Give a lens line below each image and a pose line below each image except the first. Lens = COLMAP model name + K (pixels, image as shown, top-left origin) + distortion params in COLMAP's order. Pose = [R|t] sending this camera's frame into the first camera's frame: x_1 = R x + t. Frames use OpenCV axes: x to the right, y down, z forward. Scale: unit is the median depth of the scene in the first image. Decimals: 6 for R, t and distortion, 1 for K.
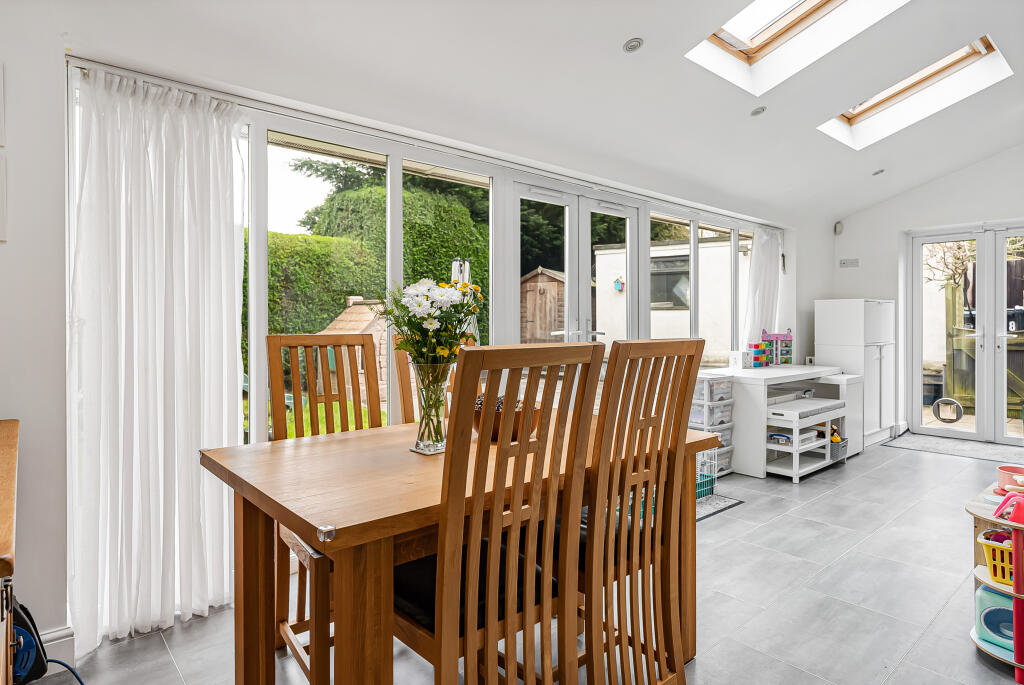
lens RADIAL K [[583.8, 0, 508.1], [0, 583.8, 319.8], [0, 0, 1]] dist [-0.000469, 0.001875]
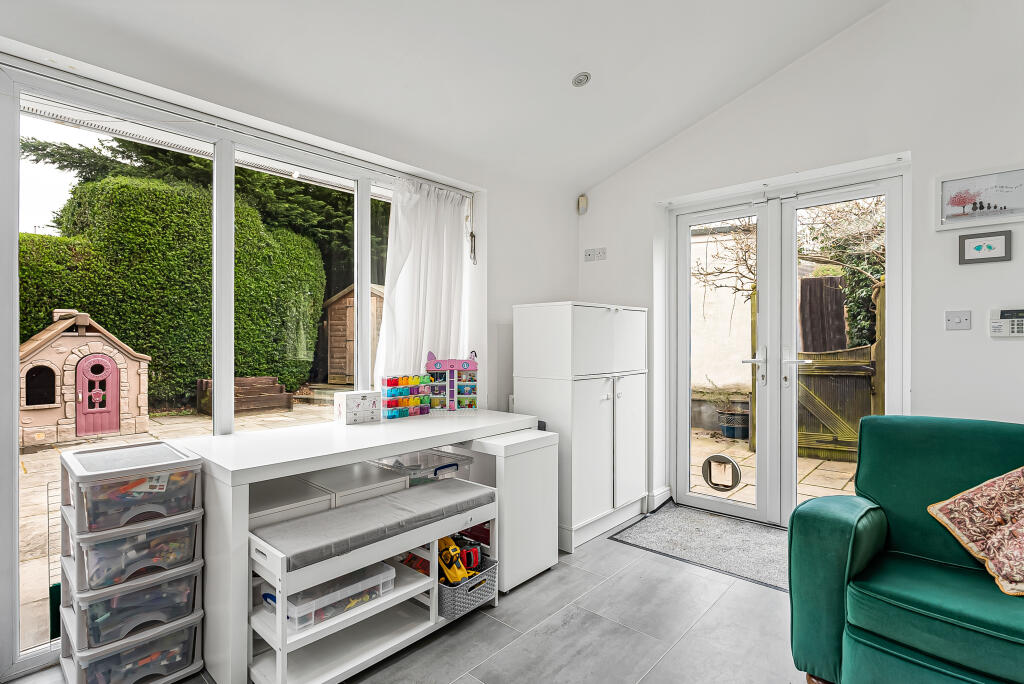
lens RADIAL K [[498.6, 0, 512.6], [0, 498.6, 342.3], [0, 0, 1]] dist [-0.001577, 0.000030]
pose [[0.994068, -0.001330, 0.108751, 0.456658], [0.000779, 0.999987, 0.005110, 0.003011], [-0.108756, -0.004995, 0.994056, 0.461764]]
